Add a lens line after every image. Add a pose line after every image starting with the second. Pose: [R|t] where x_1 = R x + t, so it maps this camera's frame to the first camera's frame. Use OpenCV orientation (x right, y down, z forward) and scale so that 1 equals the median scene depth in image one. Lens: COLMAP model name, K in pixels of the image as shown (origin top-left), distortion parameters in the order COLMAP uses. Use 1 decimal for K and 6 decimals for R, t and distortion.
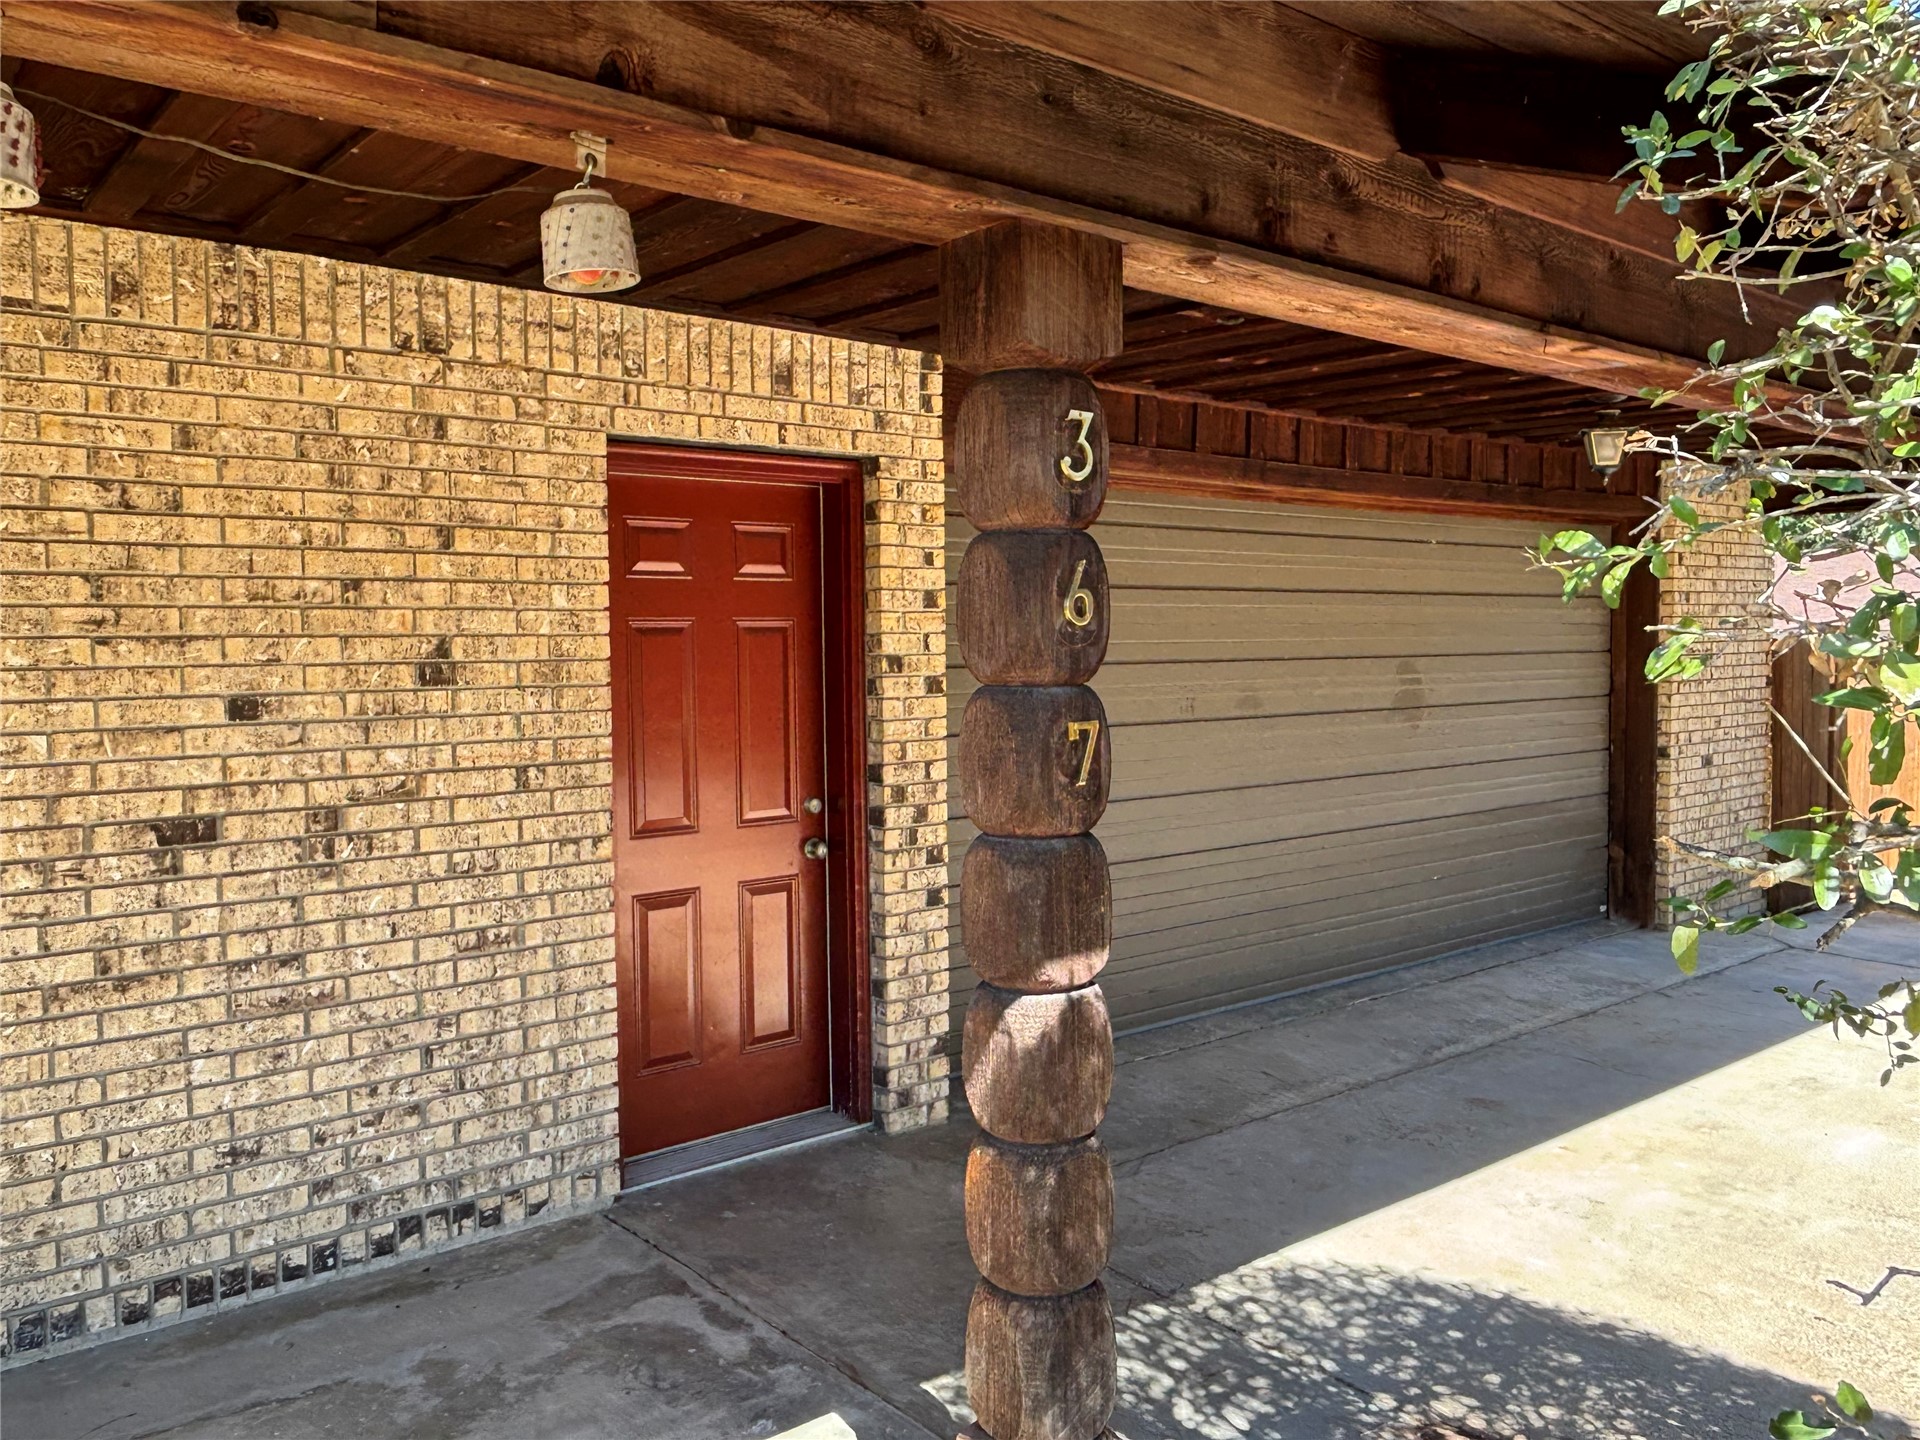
lens RADIAL K [[1461.3, 0, 949.9], [0, 1461.3, 699.2], [0, 0, 1]] dist [0.015121, 0.000530]
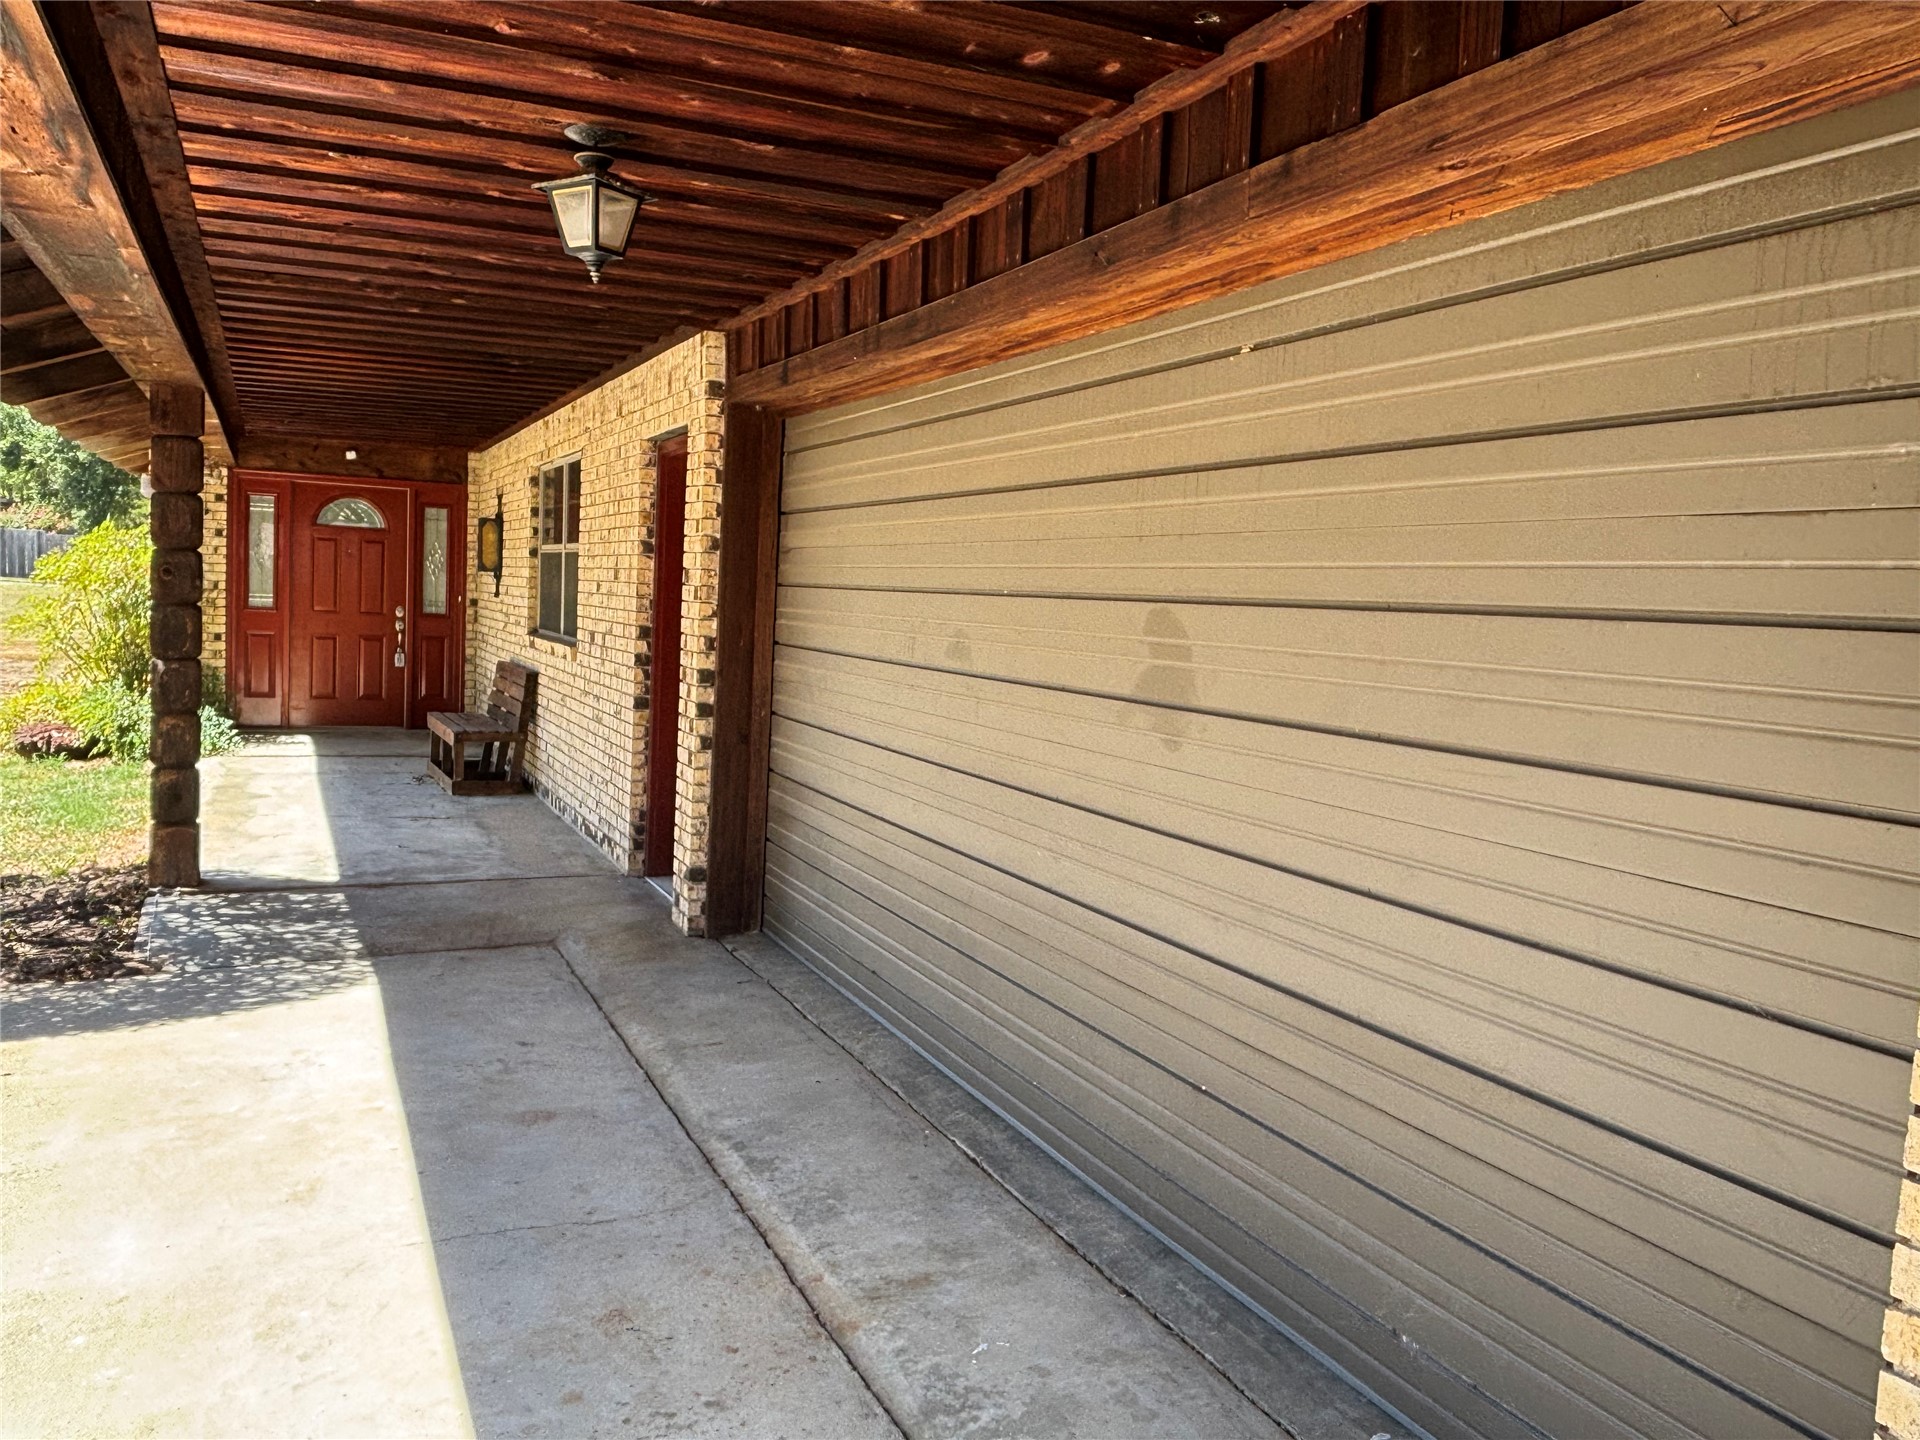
lens RADIAL K [[1461.3, 0, 951.0], [0, 1461.3, 722.1], [0, 0, 1]] dist [0.015121, 0.000530]
pose [[-0.247625, 0.076852, -0.965803, 1.464375], [-0.085997, 0.991171, 0.100920, -0.057136], [0.965032, 0.108047, -0.238830, 1.900097]]
